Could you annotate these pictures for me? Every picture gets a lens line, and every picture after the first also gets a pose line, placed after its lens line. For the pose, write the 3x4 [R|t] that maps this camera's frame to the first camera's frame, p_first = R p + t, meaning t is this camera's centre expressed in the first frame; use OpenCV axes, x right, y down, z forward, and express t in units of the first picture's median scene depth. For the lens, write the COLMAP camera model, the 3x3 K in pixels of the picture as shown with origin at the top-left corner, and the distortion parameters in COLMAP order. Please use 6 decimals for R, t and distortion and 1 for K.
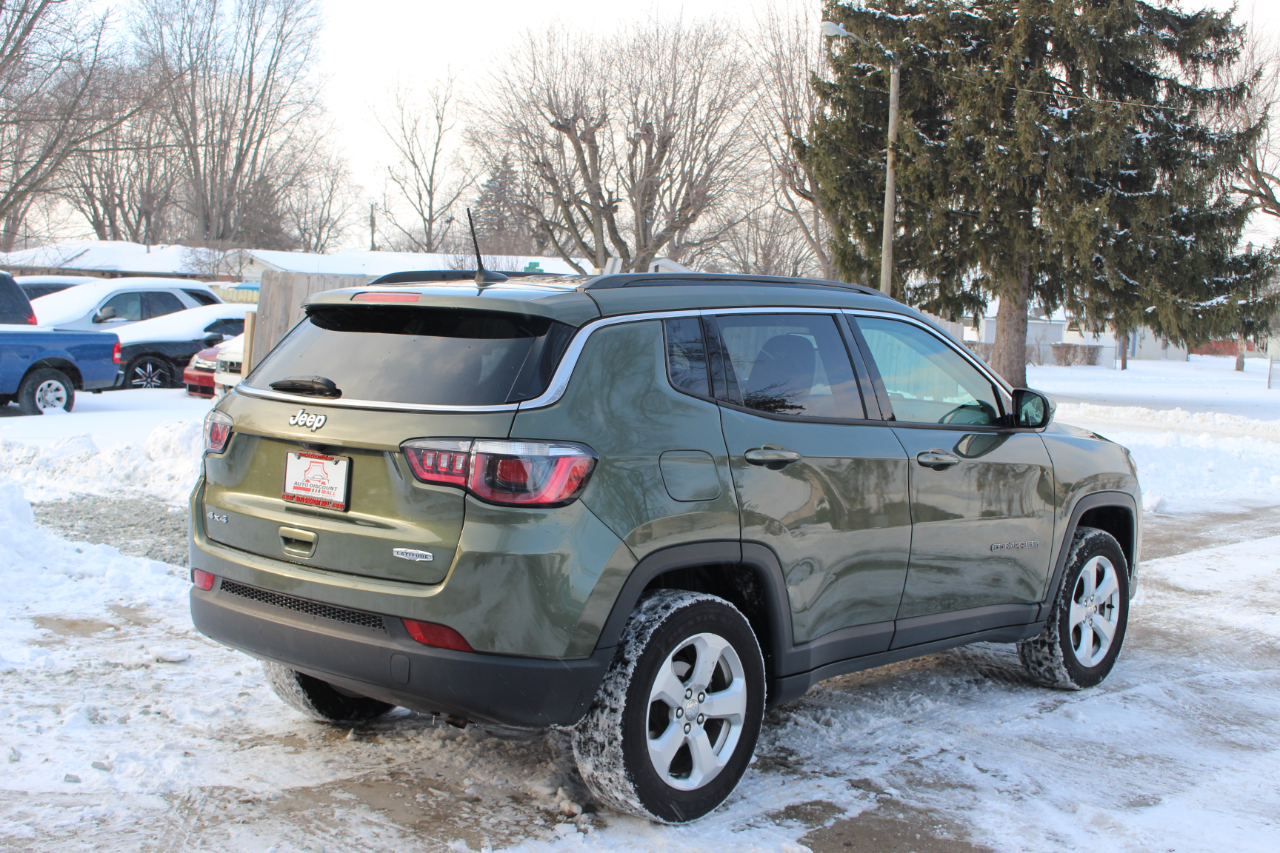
lens RADIAL K [[1618.1, 0, 675.3], [0, 1618.1, 426.4], [0, 0, 1]] dist [-0.118232, 0.255667]
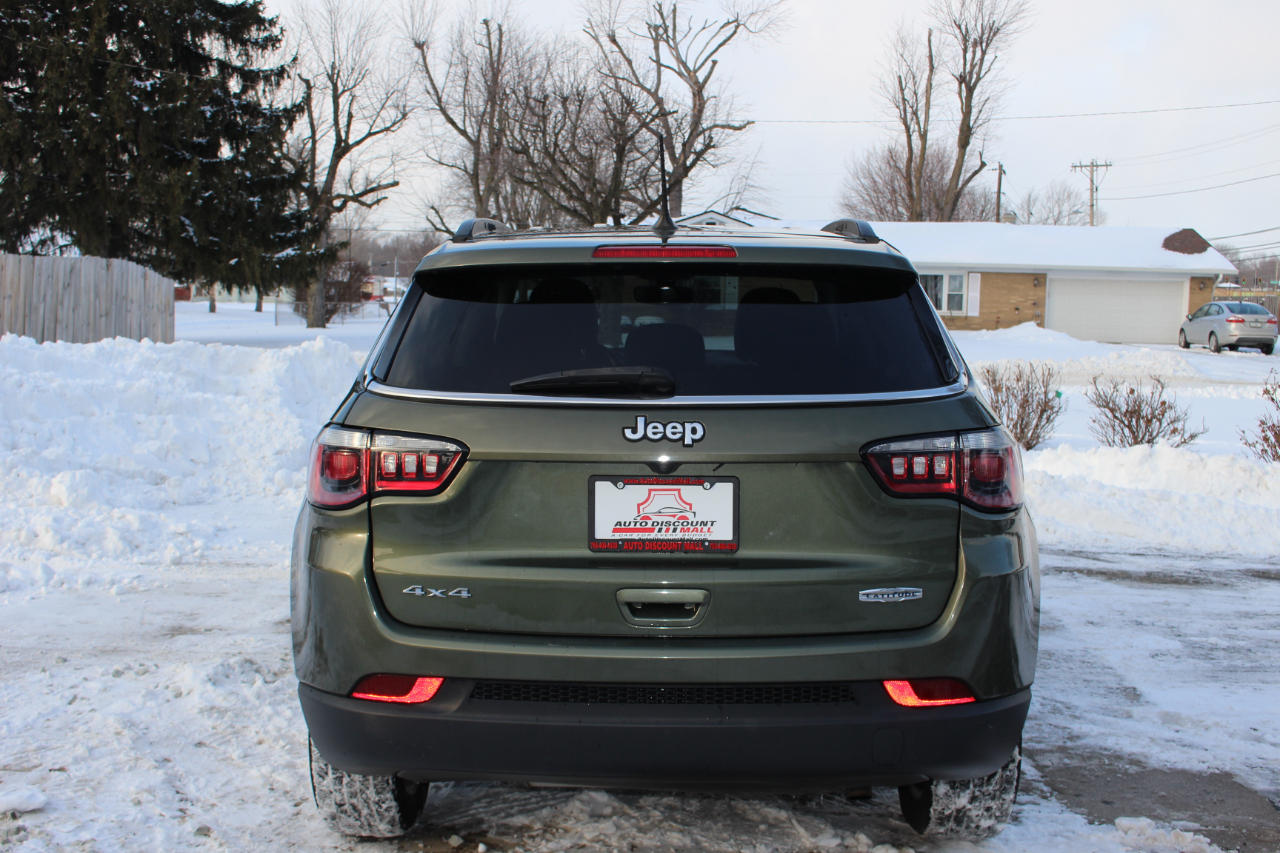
lens RADIAL K [[1353.5, 0, 640.0], [0, 1353.5, 426.5], [0, 0, 1]] dist [-0.125310, 0.141786]
pose [[0.775470, -0.100395, 0.623351, -0.087024], [0.069238, 0.994845, 0.074092, -0.007219], [-0.627576, -0.014296, 0.778424, 0.080401]]
